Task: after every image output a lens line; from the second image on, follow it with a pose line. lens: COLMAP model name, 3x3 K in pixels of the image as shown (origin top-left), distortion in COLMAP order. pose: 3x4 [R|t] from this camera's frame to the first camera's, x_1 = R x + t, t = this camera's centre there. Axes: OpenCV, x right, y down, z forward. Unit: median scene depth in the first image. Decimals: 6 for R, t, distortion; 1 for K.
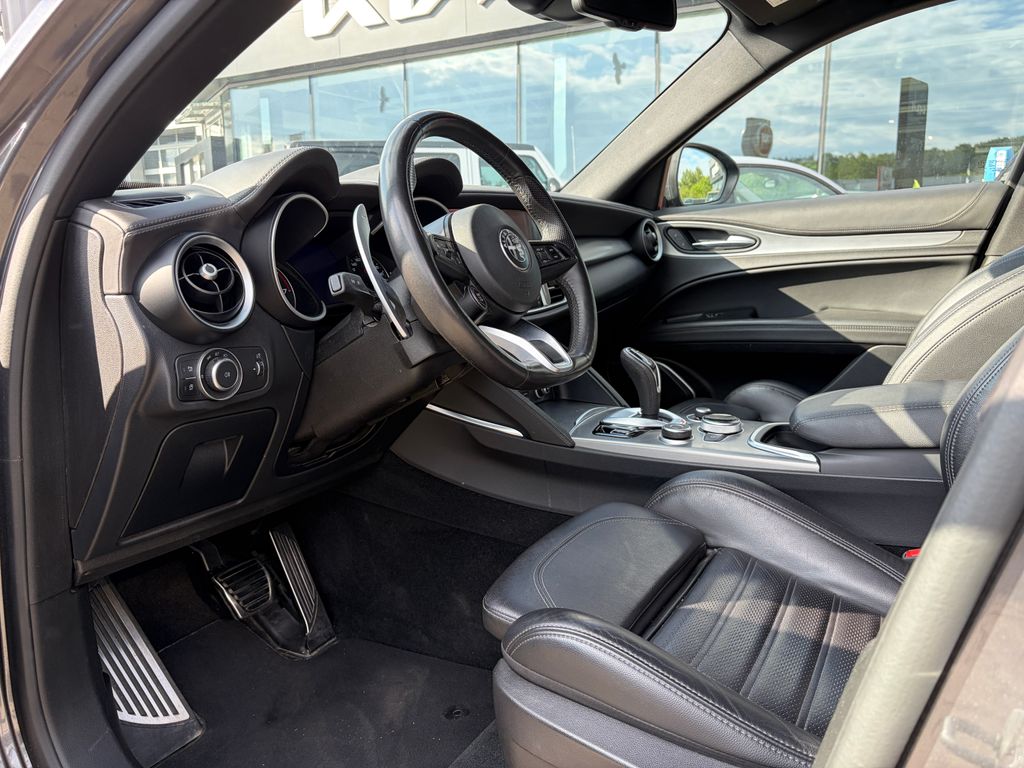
lens RADIAL K [[789.4, 0, 505.0], [0, 789.4, 385.5], [0, 0, 1]] dist [0.040258, -0.022046]
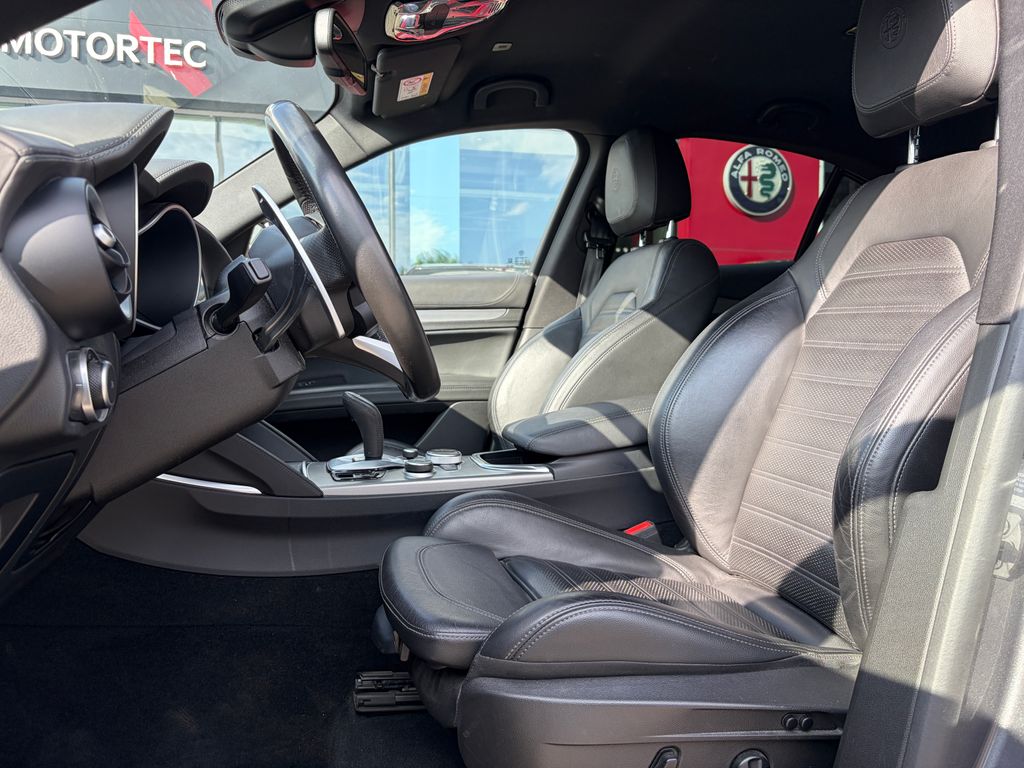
lens RADIAL K [[789.4, 0, 504.2], [0, 789.4, 384.9], [0, 0, 1]] dist [0.040258, -0.022046]
pose [[0.707301, -0.012037, 0.706810, -0.324518], [0.118005, 0.987836, -0.101263, 0.053235], [-0.696993, 0.155030, 0.700119, 0.142387]]
